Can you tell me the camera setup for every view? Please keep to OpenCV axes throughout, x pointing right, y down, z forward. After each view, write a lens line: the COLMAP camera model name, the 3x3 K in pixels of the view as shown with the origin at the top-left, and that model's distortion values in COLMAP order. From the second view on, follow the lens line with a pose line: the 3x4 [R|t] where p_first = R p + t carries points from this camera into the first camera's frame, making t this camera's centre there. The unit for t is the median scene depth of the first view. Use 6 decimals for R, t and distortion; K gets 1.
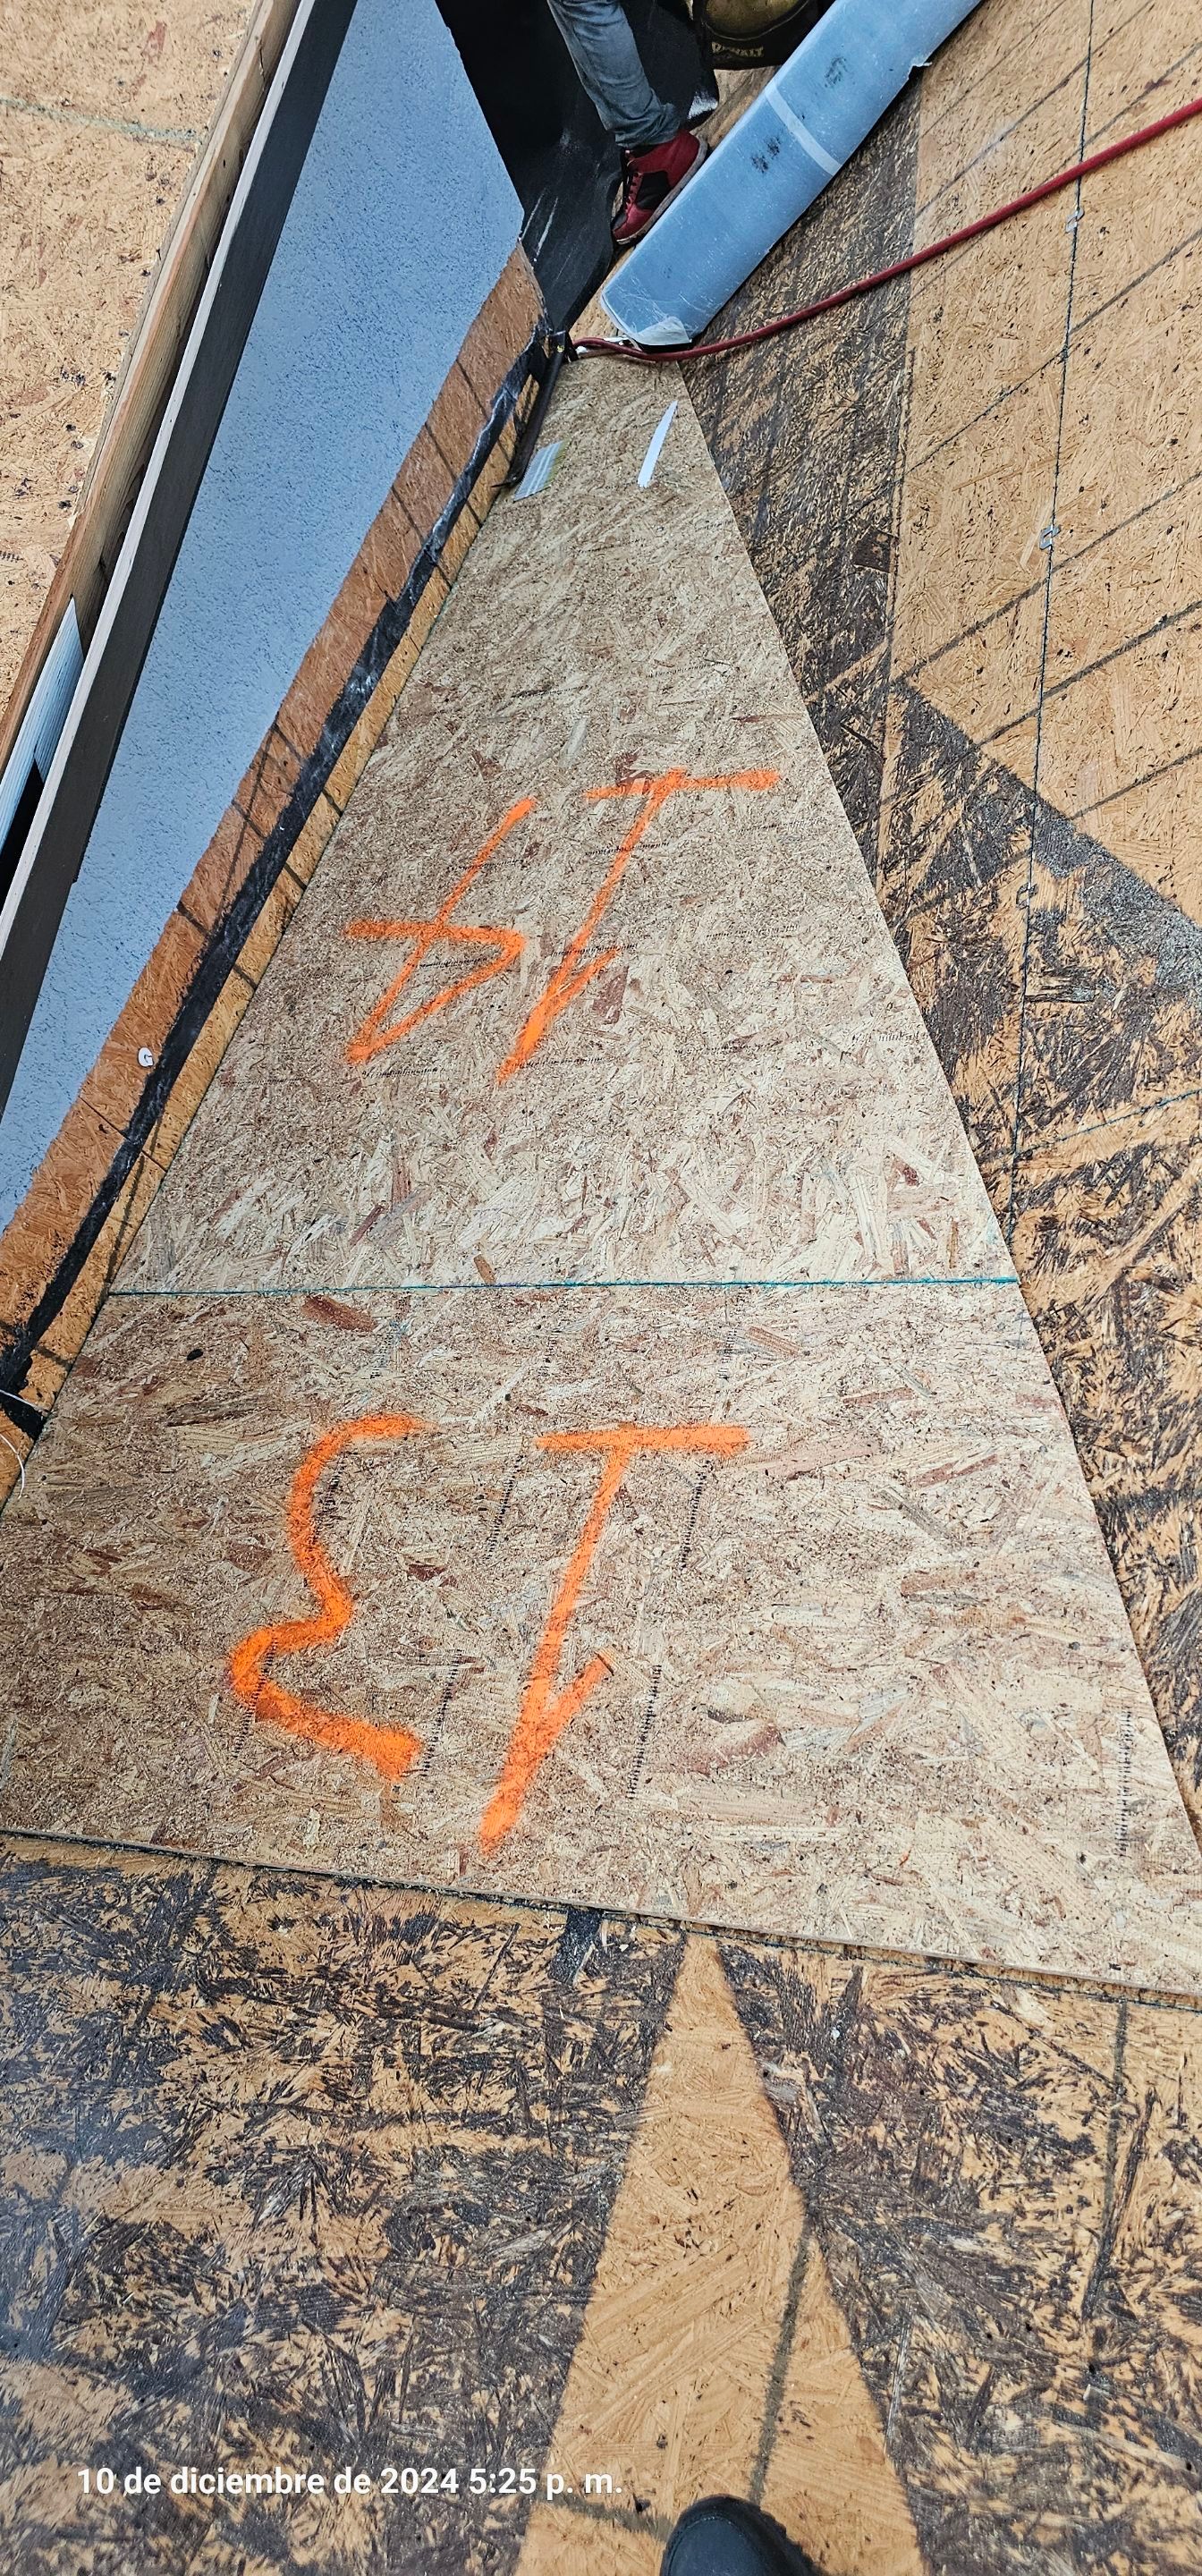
lens RADIAL K [[1713.6, 0, 528.4], [0, 1713.6, 1354.1], [0, 0, 1]] dist [0.071680, -0.066212]
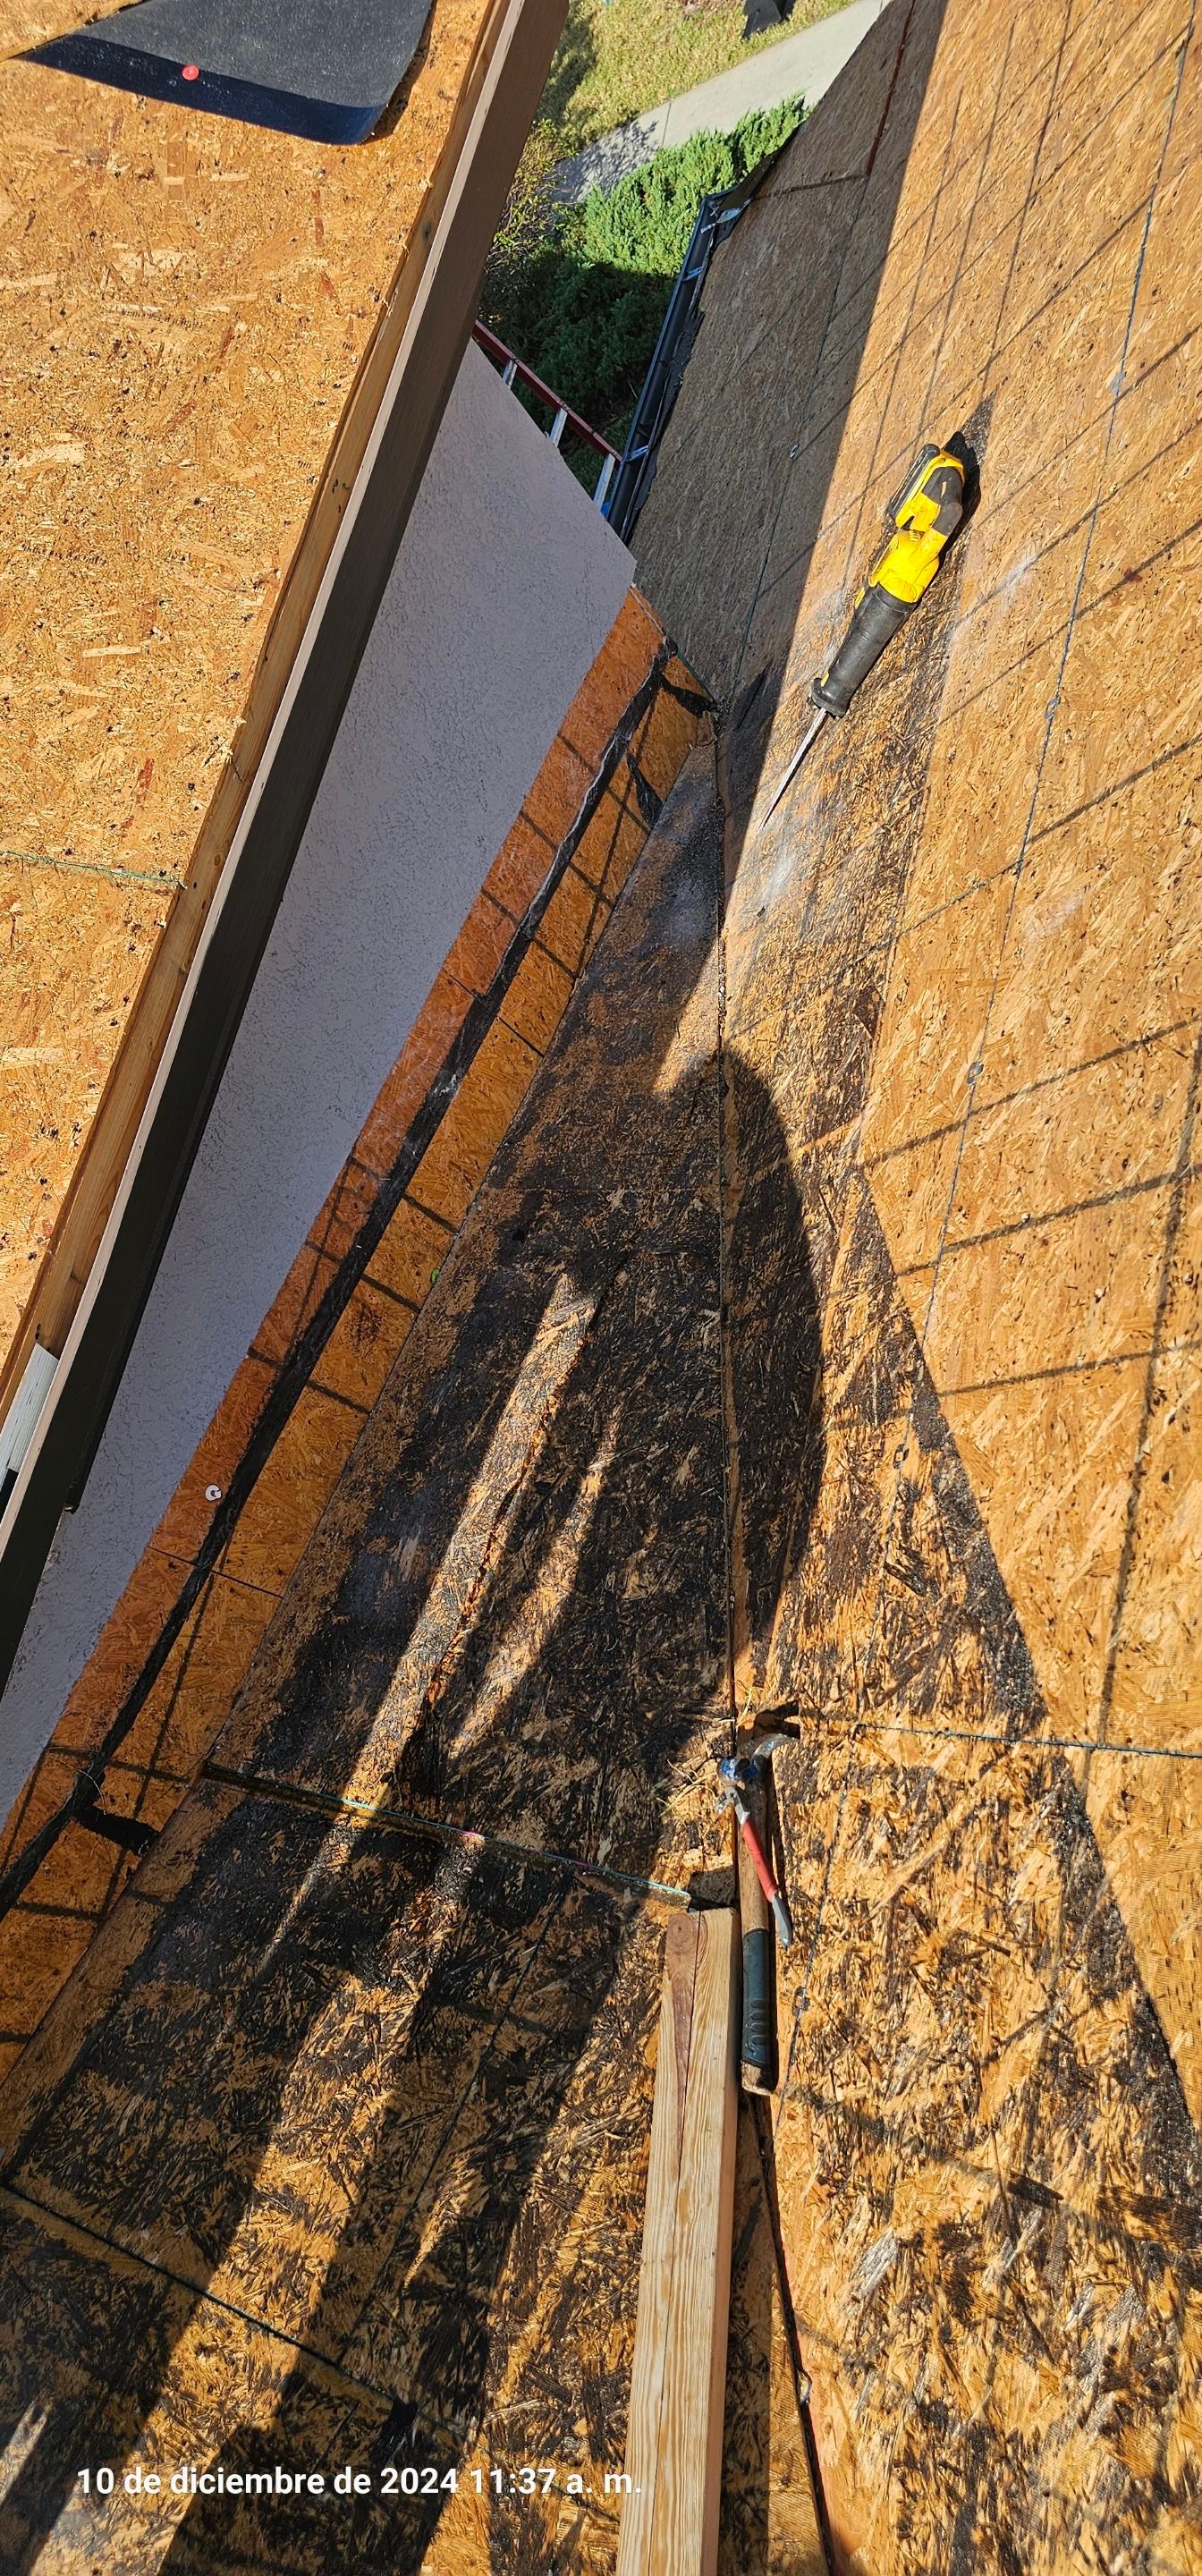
lens RADIAL K [[1713.6, 0, 528.4], [0, 1713.6, 1354.1], [0, 0, 1]] dist [0.071680, -0.066212]
pose [[0.971359, 0.016462, -0.237044, 0.285470], [0.000044, 0.997585, 0.069460, -0.368696], [0.237615, -0.067481, 0.969013, -0.107818]]
